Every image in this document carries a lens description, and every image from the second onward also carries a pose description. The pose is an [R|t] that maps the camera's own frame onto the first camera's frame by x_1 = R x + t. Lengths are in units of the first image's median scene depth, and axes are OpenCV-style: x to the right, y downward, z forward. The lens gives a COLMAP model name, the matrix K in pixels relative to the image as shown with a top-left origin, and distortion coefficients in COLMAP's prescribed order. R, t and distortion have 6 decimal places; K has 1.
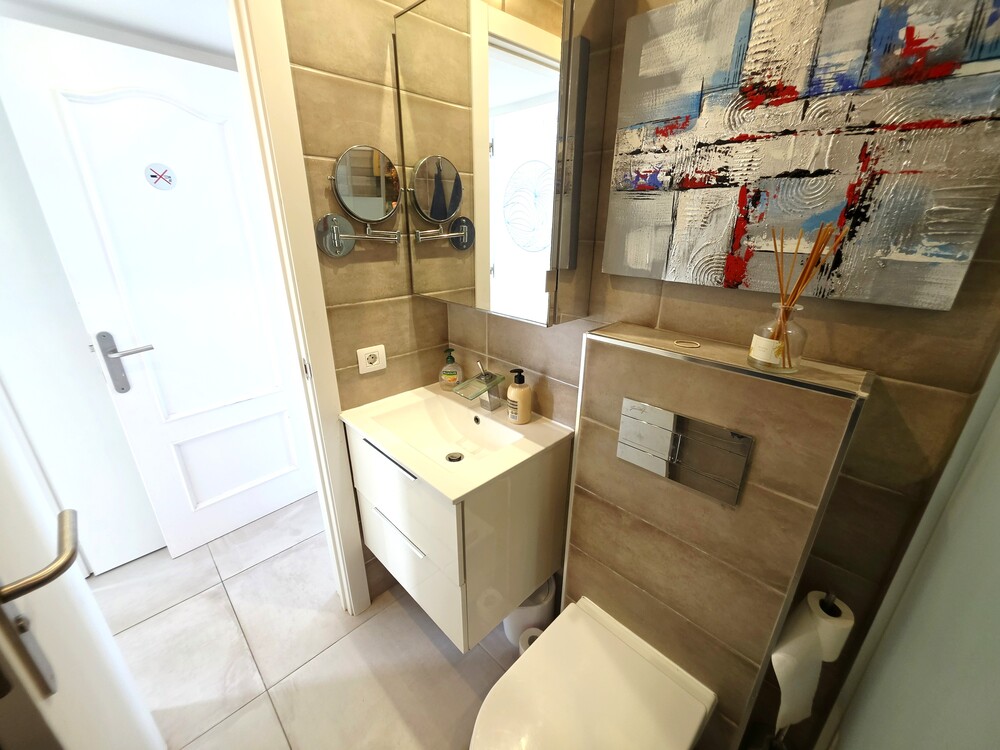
lens RADIAL K [[401.9, 0, 505.3], [0, 401.9, 375.5], [0, 0, 1]] dist [-0.002196, 0.000252]
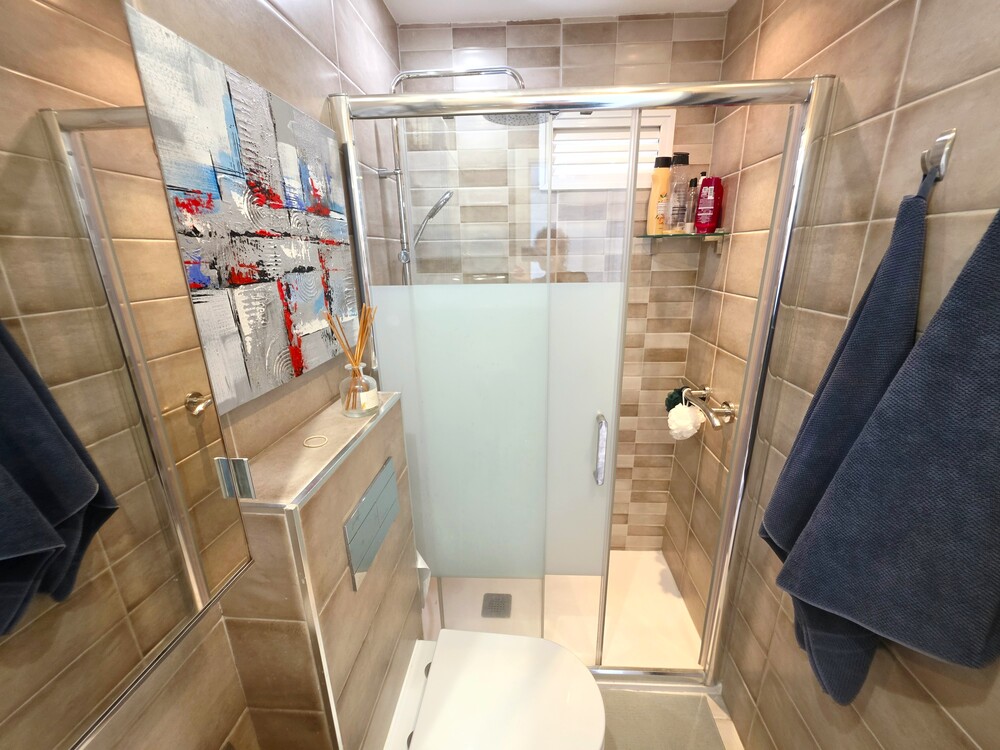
lens RADIAL K [[401.9, 0, 505.3], [0, 401.9, 375.5], [0, 0, 1]] dist [-0.002196, 0.000252]
pose [[-0.653966, -0.224688, 0.722387, -0.529828], [0.276900, 0.817527, 0.504952, -0.625326], [-0.704027, 0.530251, -0.472419, 1.199496]]
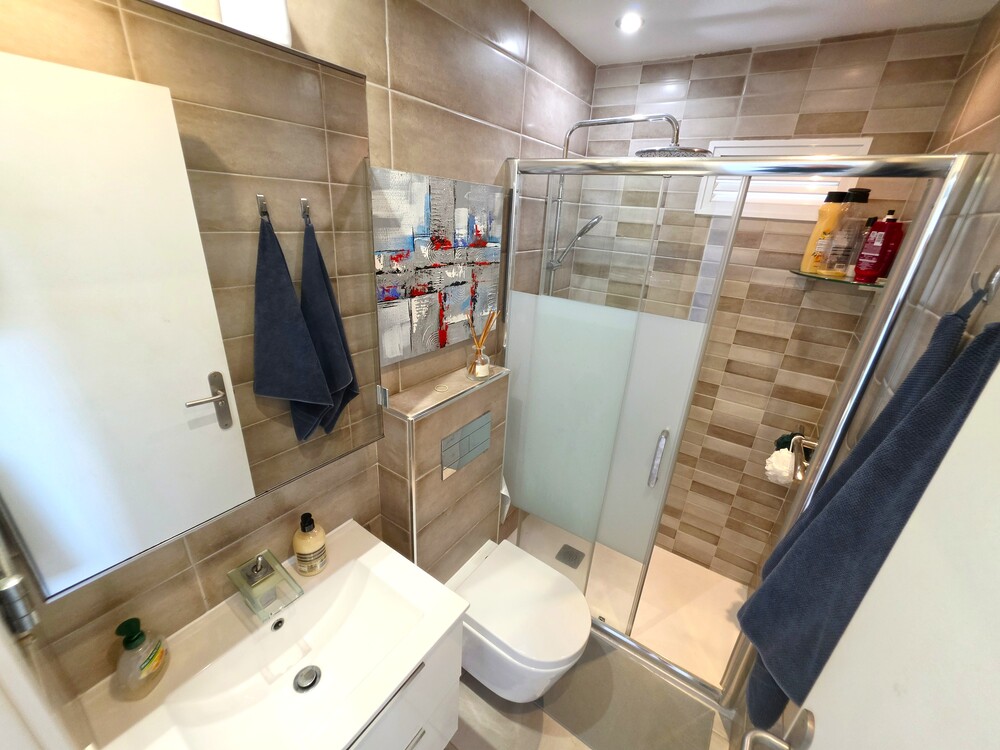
lens RADIAL K [[401.9, 0, 505.3], [0, 401.9, 375.5], [0, 0, 1]] dist [-0.002196, 0.000252]
pose [[-0.181613, -0.396267, 0.899994, -1.099932], [0.291766, 0.852288, 0.434139, -0.822684], [-0.939090, 0.341433, -0.039169, 0.930928]]
